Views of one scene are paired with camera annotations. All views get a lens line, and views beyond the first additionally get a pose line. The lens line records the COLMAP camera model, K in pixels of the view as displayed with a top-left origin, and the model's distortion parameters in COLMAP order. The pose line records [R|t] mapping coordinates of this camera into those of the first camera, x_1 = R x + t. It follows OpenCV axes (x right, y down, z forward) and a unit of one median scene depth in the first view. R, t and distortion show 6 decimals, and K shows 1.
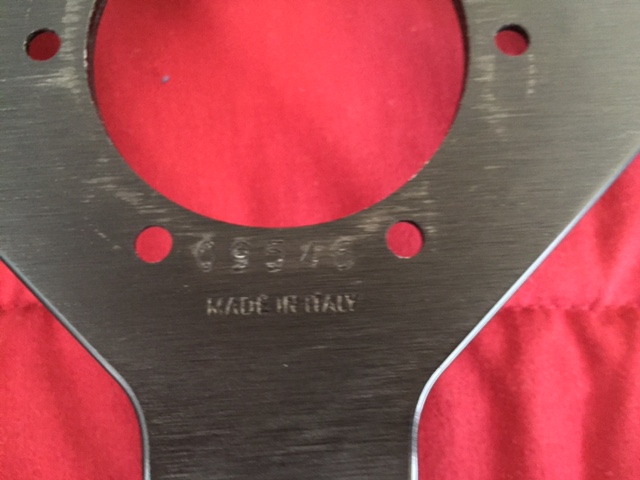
lens RADIAL K [[547.2, 0, 321.2], [0, 547.2, 239.3], [0, 0, 1]] dist [0.032323, -0.057234]
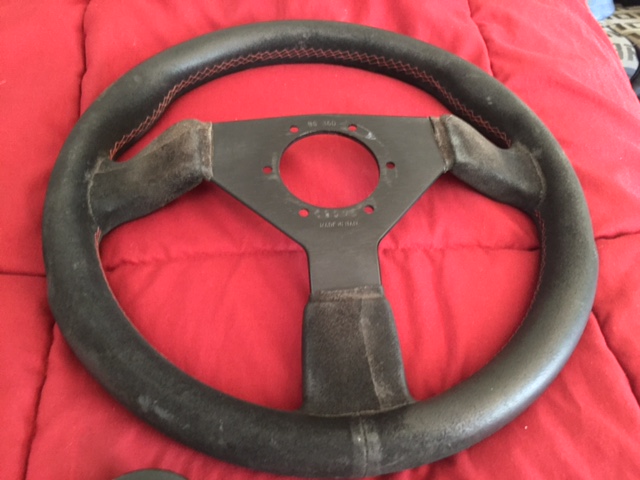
lens RADIAL K [[547.2, 0, 320.1], [0, 547.2, 240.3], [0, 0, 1]] dist [0.032323, -0.057234]
pose [[0.993056, -0.042963, 0.109516, -0.588629], [0.080882, 0.925345, -0.370399, 1.523897], [-0.085426, 0.376685, 0.922394, -2.324765]]
